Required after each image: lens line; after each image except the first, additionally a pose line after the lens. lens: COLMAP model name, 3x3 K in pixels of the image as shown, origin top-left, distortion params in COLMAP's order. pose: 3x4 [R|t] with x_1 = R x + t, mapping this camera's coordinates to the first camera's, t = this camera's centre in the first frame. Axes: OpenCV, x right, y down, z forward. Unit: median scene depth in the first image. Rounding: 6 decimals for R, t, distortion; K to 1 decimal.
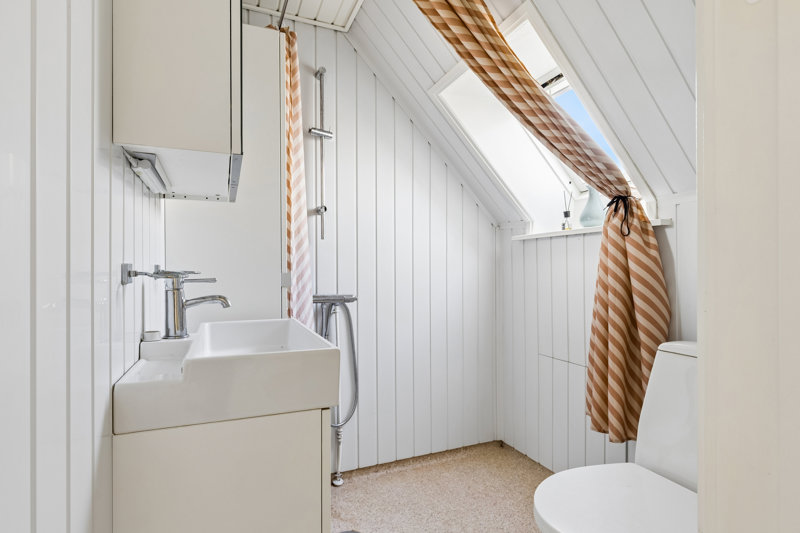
lens RADIAL K [[415.0, 0, 400.0], [0, 415.0, 269.3], [0, 0, 1]] dist [-0.000187, -0.000240]
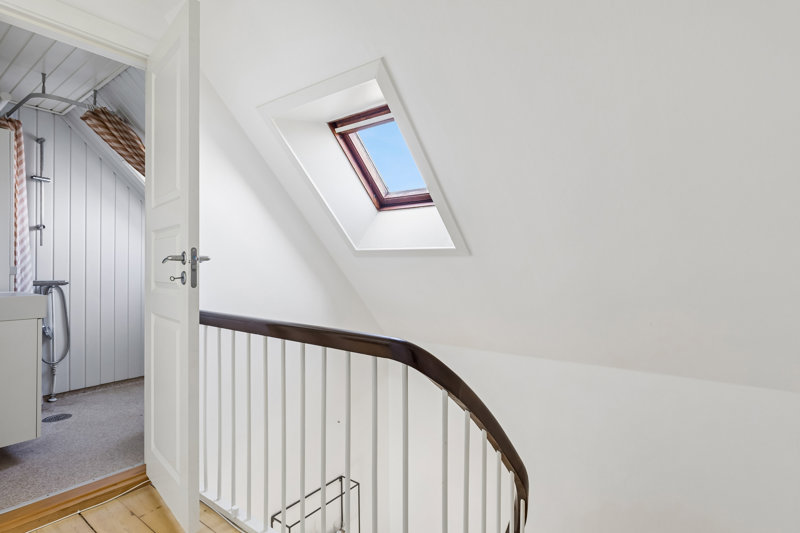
lens RADIAL K [[409.3, 0, 400.6], [0, 409.3, 263.8], [0, 0, 1]] dist [0.002509, 0.000290]
pose [[0.864524, 0.009710, 0.502498, 0.221717], [-0.009620, 0.999950, -0.002772, -0.012278], [-0.502500, -0.002438, 0.864574, -1.089464]]
